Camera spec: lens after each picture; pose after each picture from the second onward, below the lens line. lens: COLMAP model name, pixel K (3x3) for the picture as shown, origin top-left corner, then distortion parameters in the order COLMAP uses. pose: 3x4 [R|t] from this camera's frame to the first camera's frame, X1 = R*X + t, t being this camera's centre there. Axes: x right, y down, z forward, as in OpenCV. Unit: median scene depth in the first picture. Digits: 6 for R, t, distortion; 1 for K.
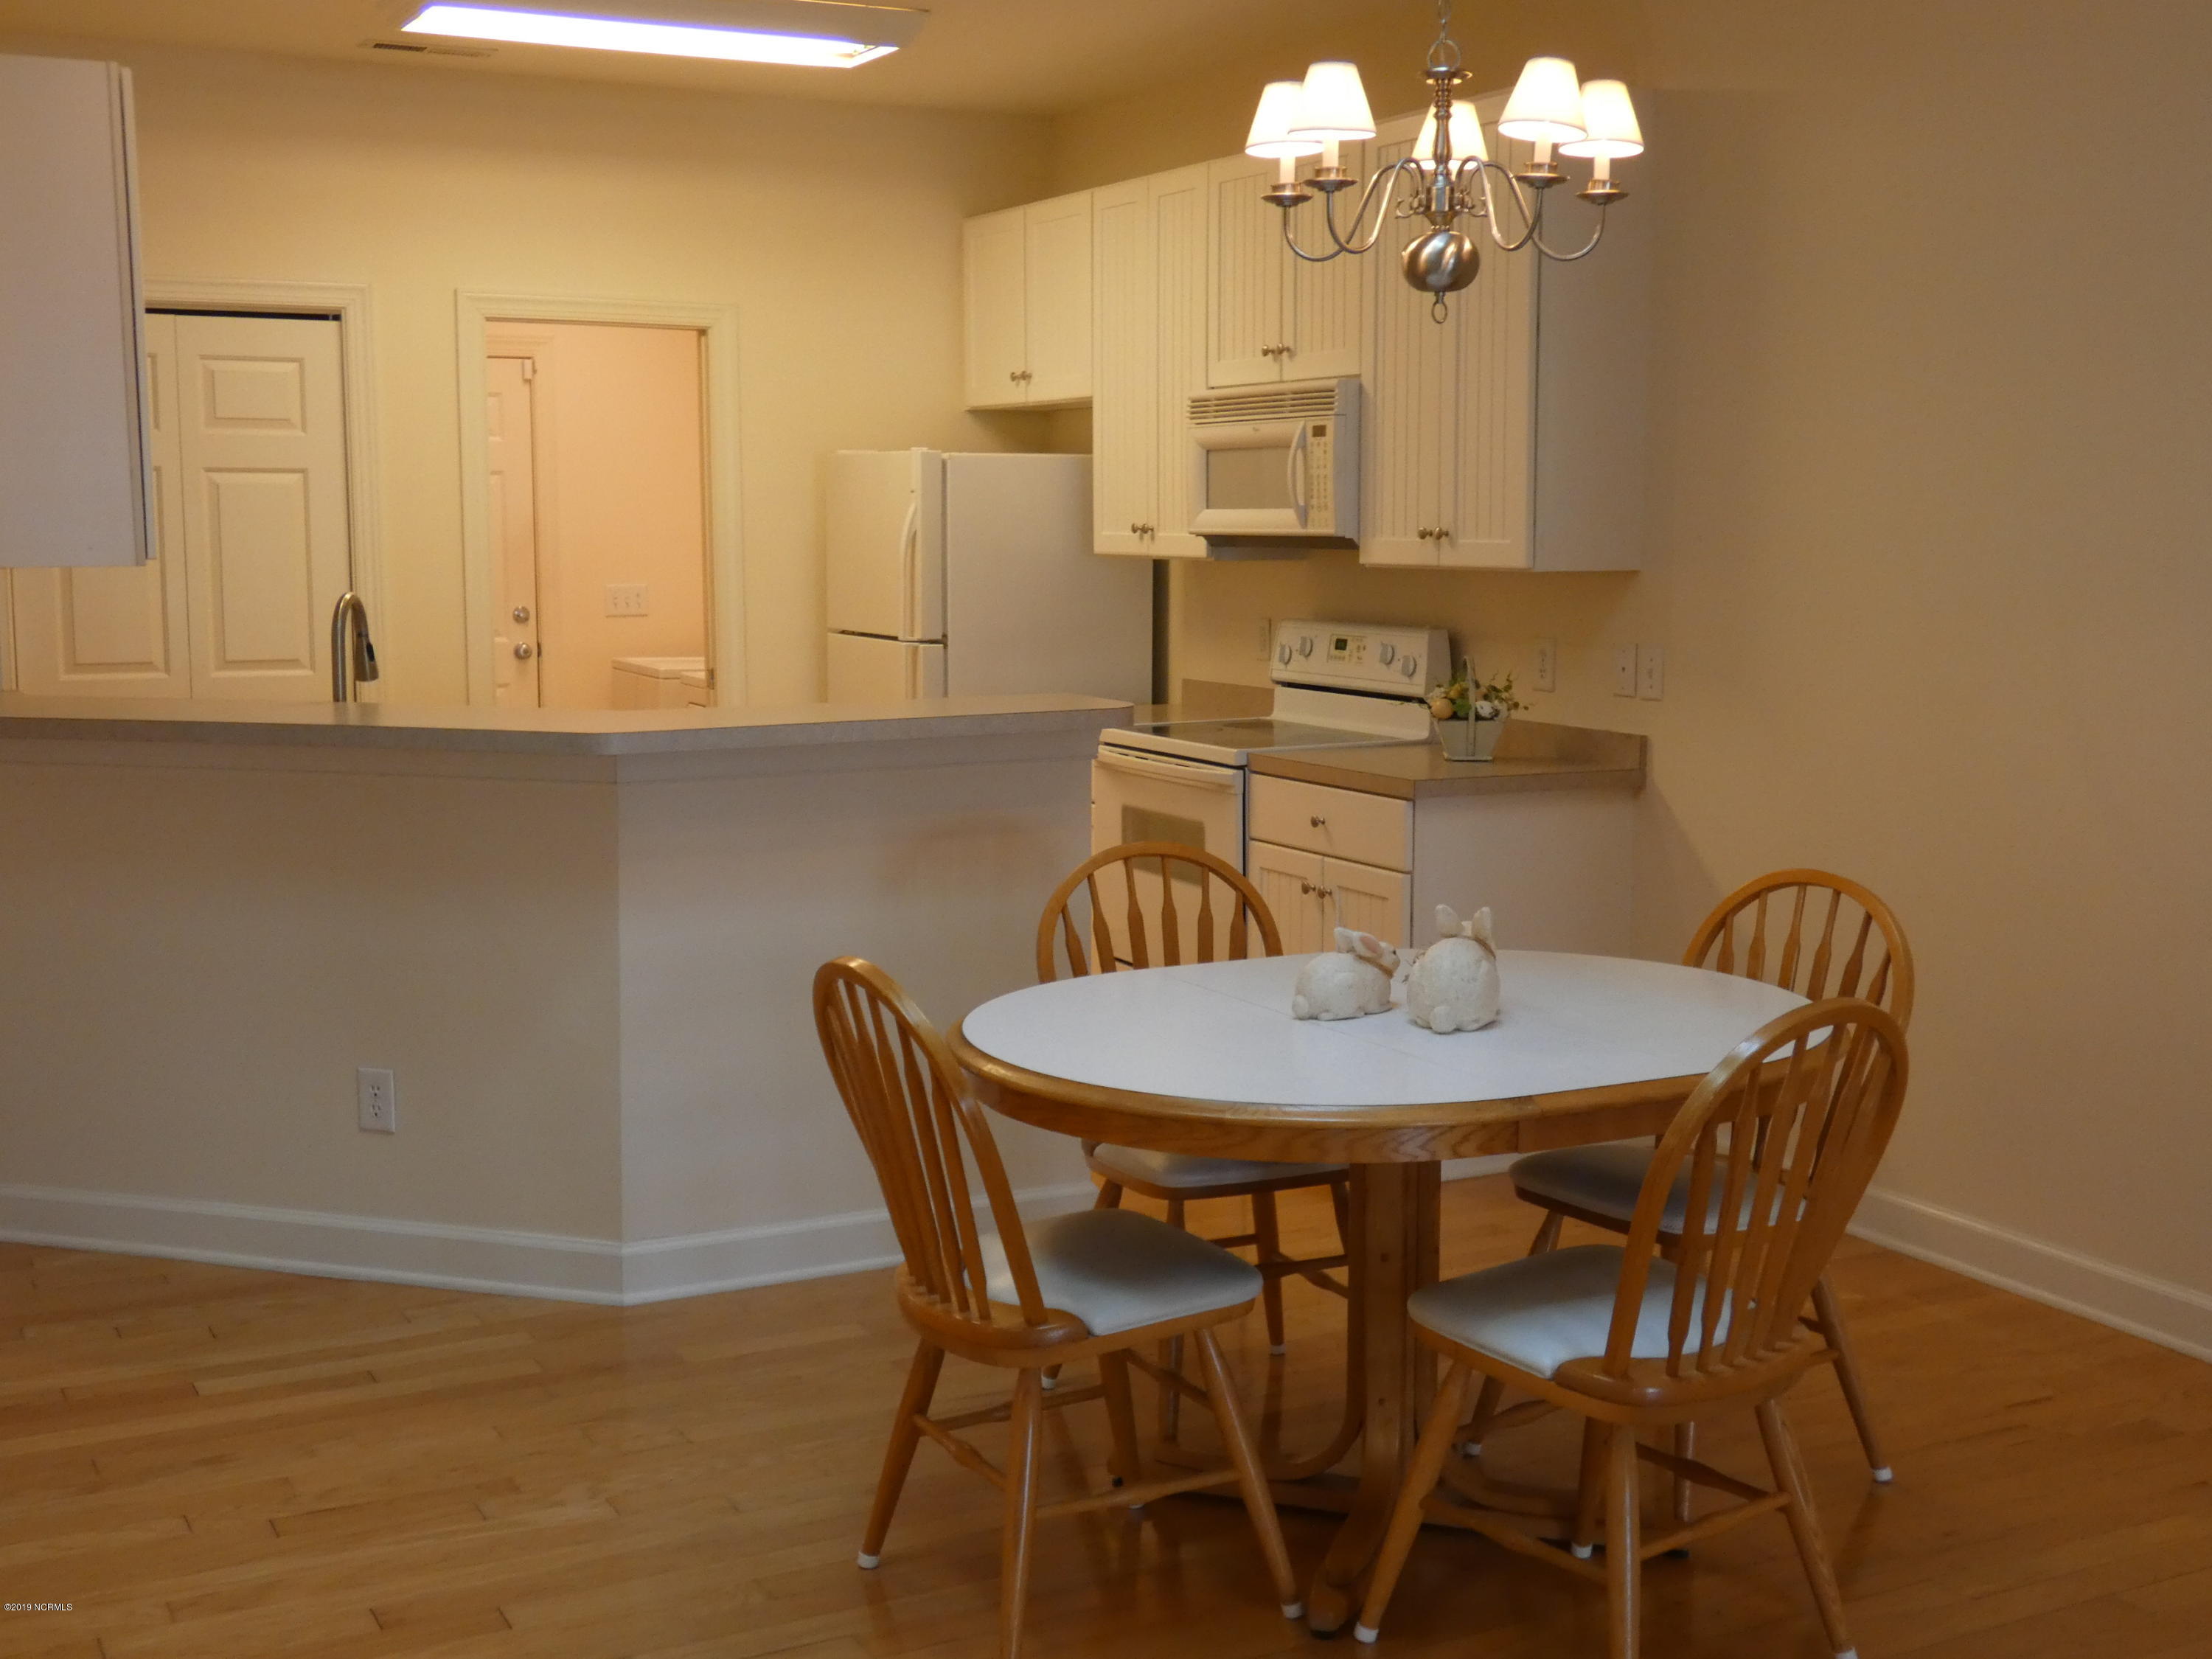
lens RADIAL K [[2477.1, 0, 1101.1], [0, 2477.1, 825.4], [0, 0, 1]] dist [0.020679, 0.000000]
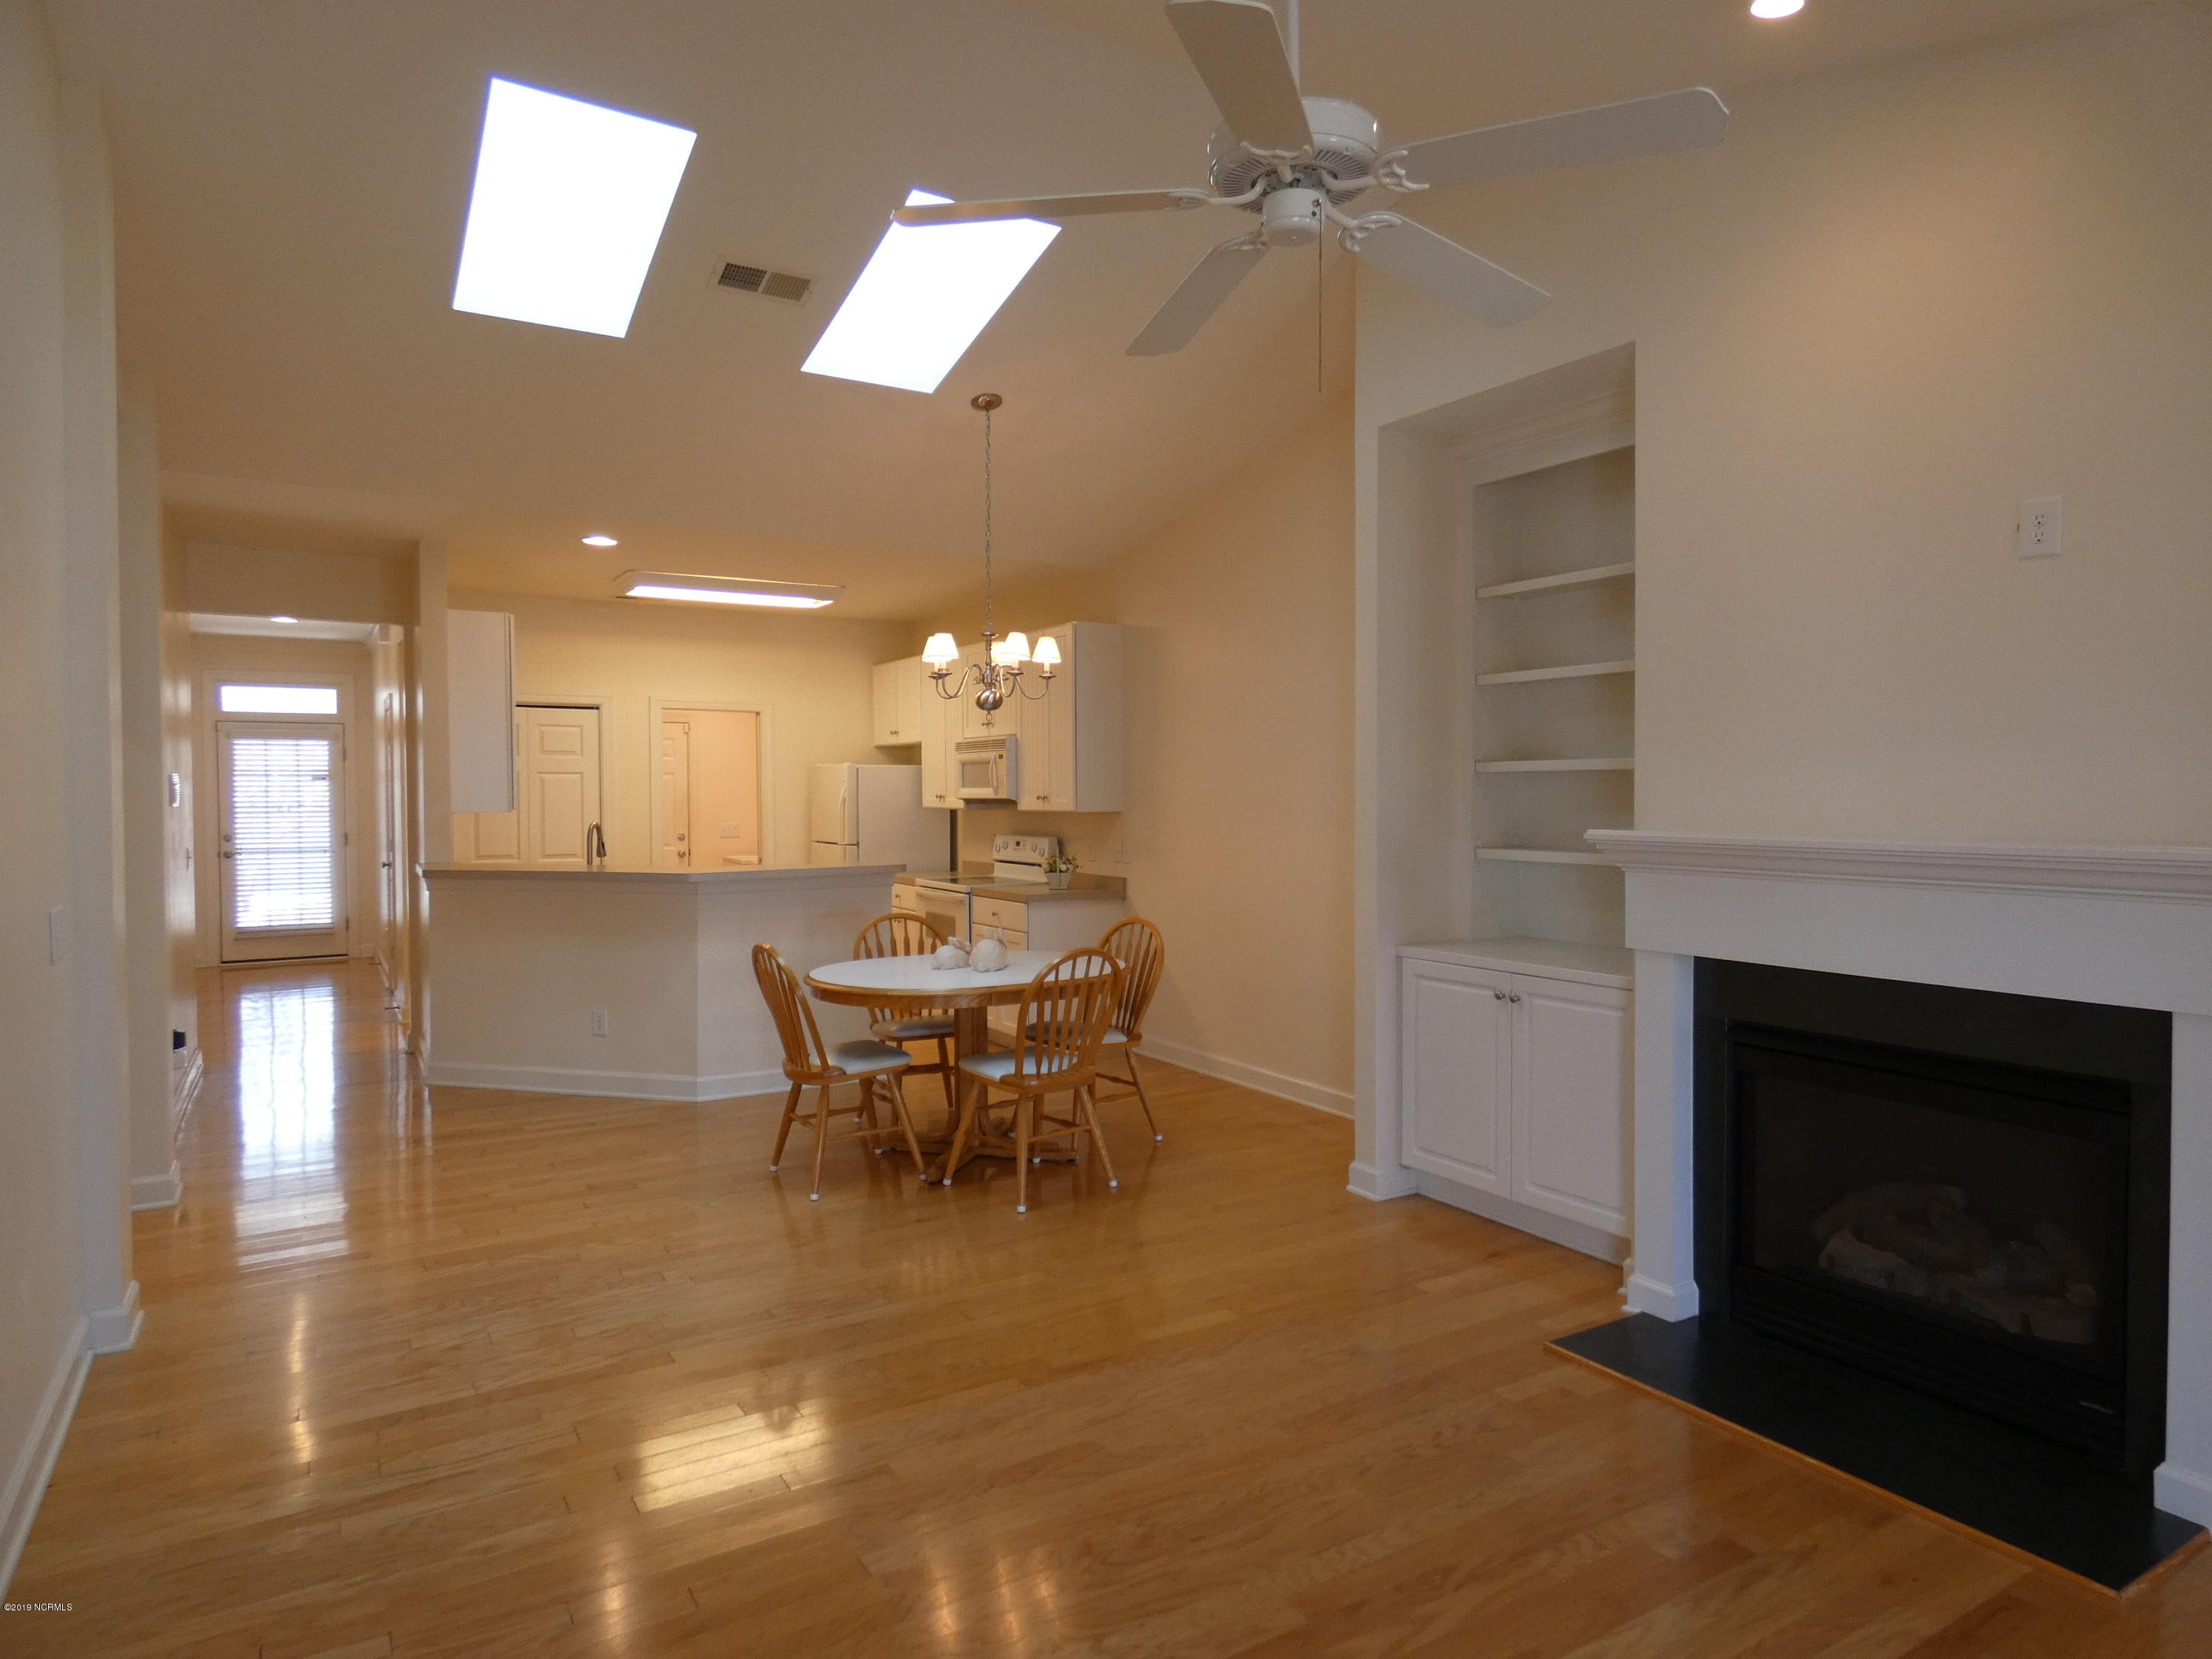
lens RADIAL K [[1323.0, 0, 1105.2], [0, 1323.0, 832.7], [0, 0, 1]] dist [-0.008242, 0.002852]
pose [[0.998099, -0.004255, 0.061485, 0.139418], [0.010068, 0.995470, -0.094546, 0.052615], [-0.060804, 0.094986, 0.993620, -0.384474]]
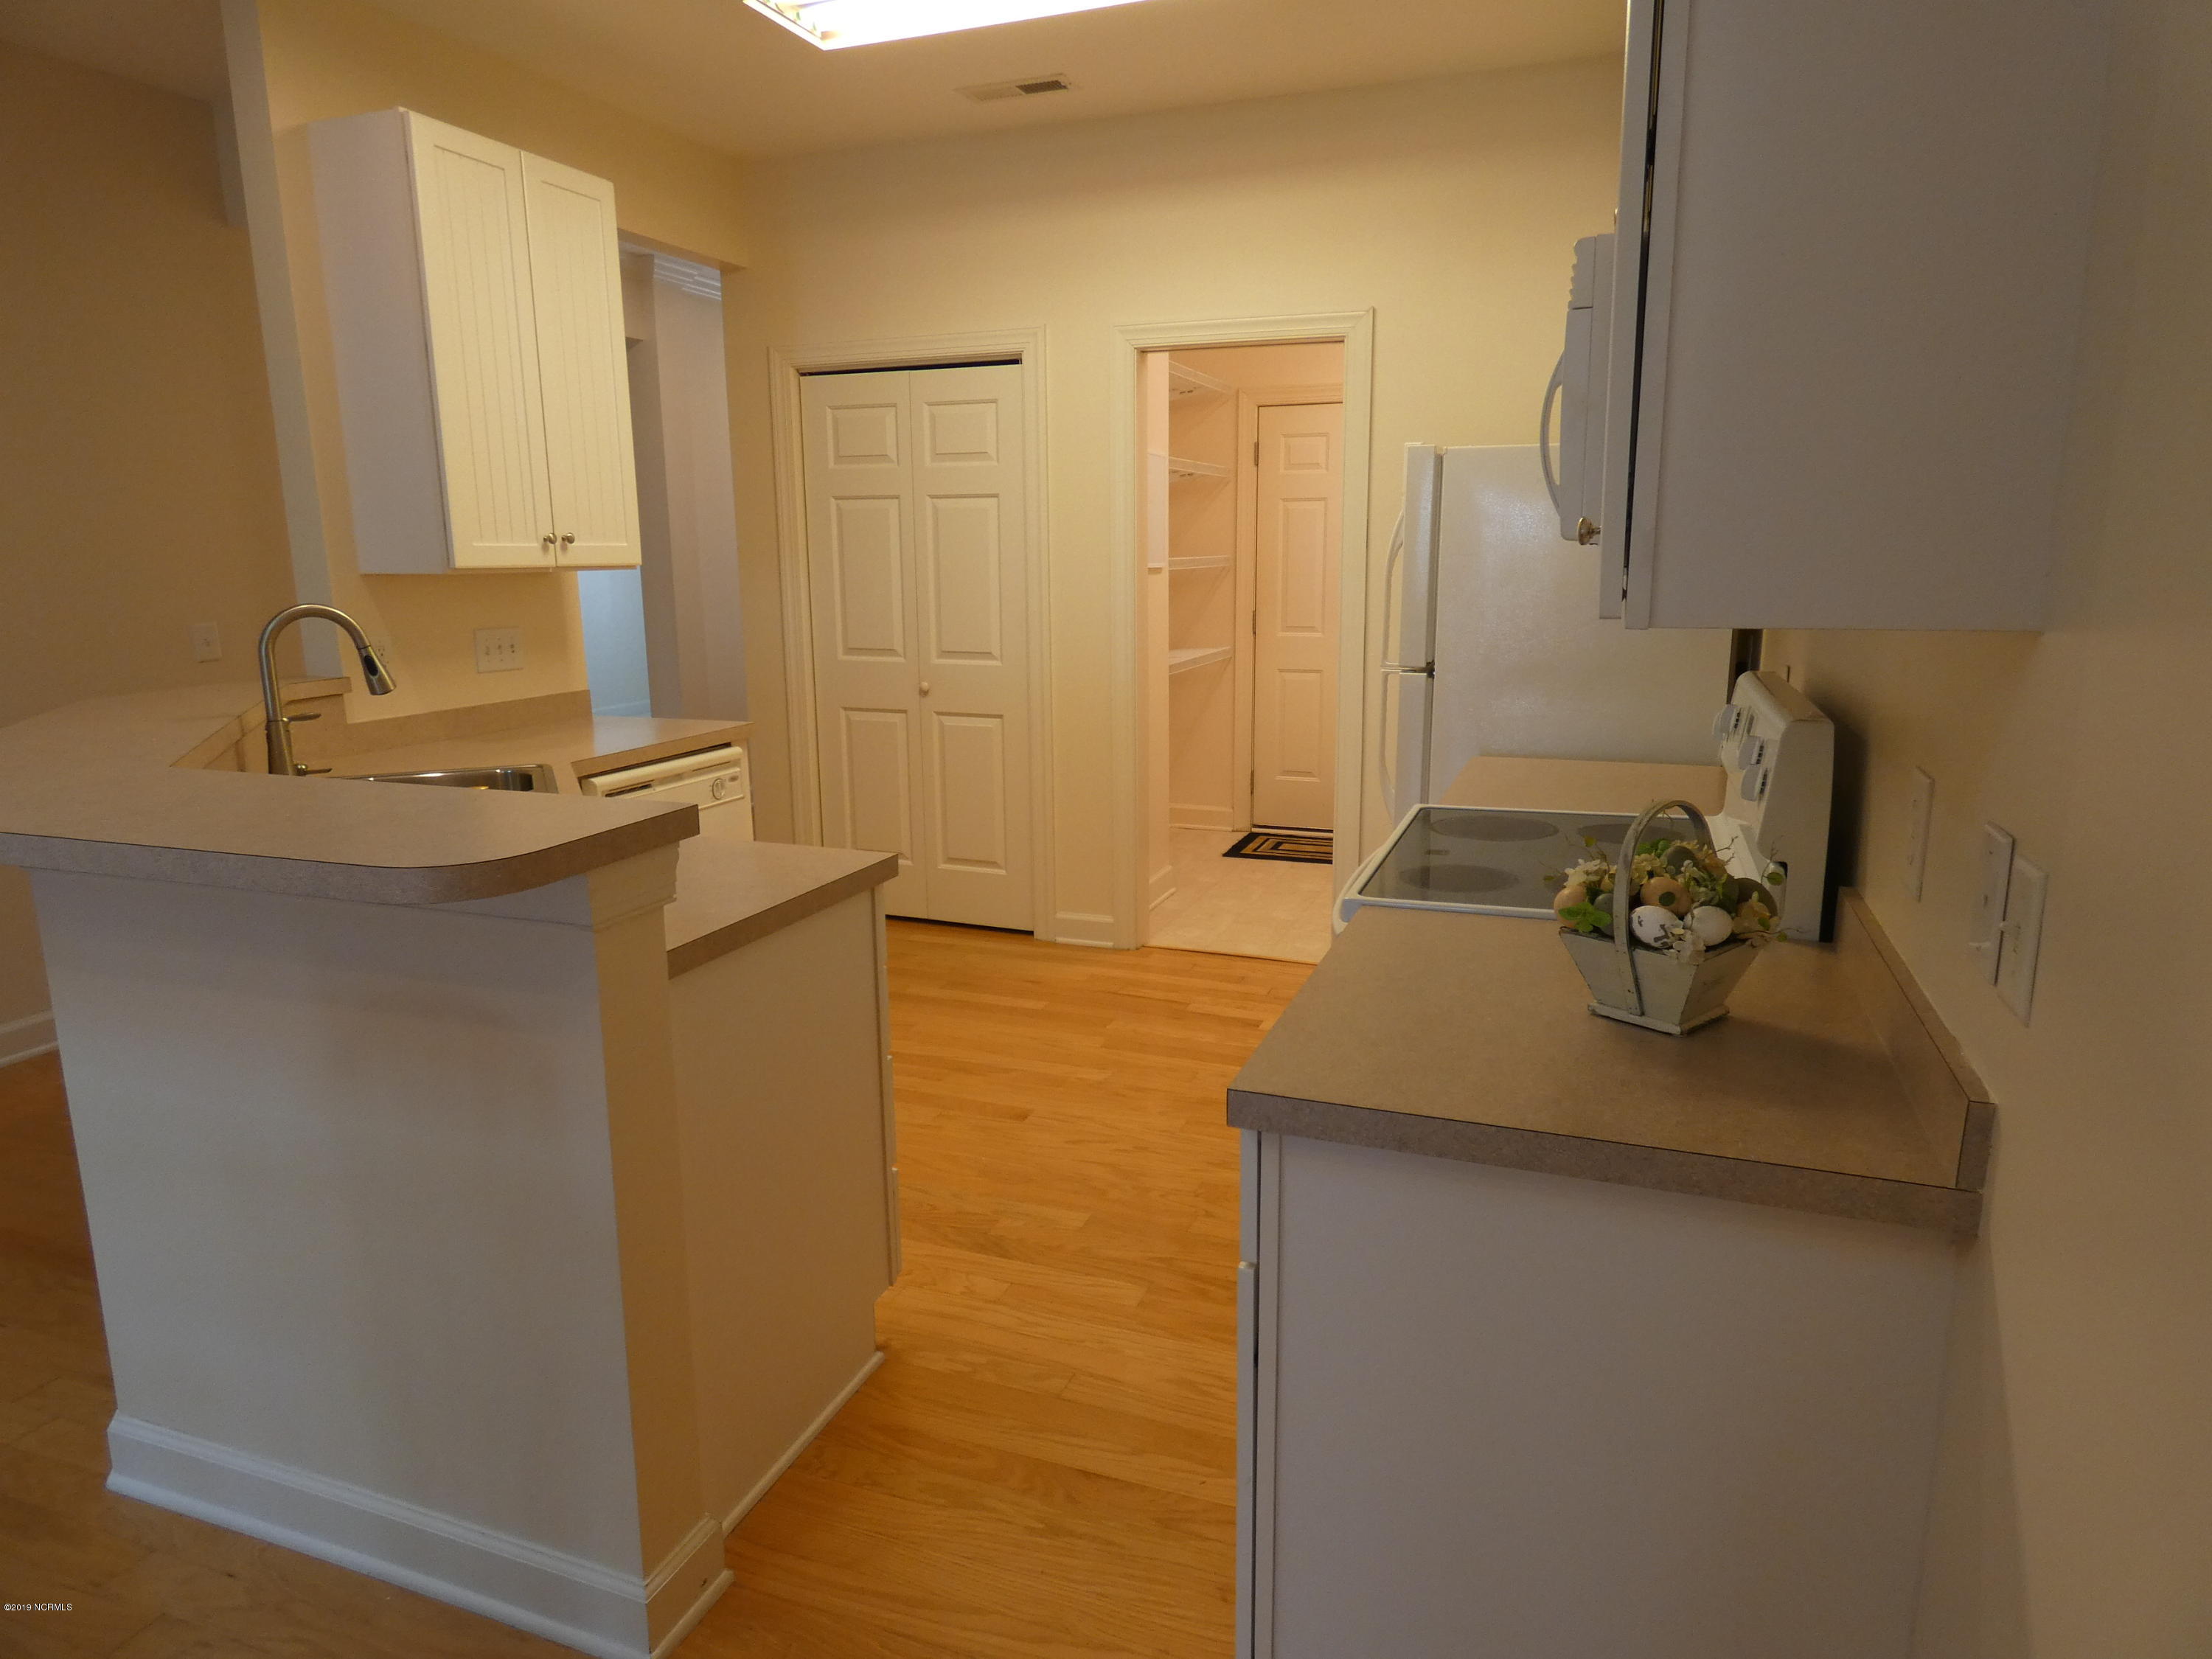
lens RADIAL K [[1323.0, 0, 1106.3], [0, 1323.0, 836.9], [0, 0, 1]] dist [-0.008242, 0.002852]
pose [[0.647106, 0.157683, -0.745915, 0.325480], [-0.081323, 0.987072, 0.138112, -0.107434], [0.758050, -0.028713, 0.651564, 0.920705]]
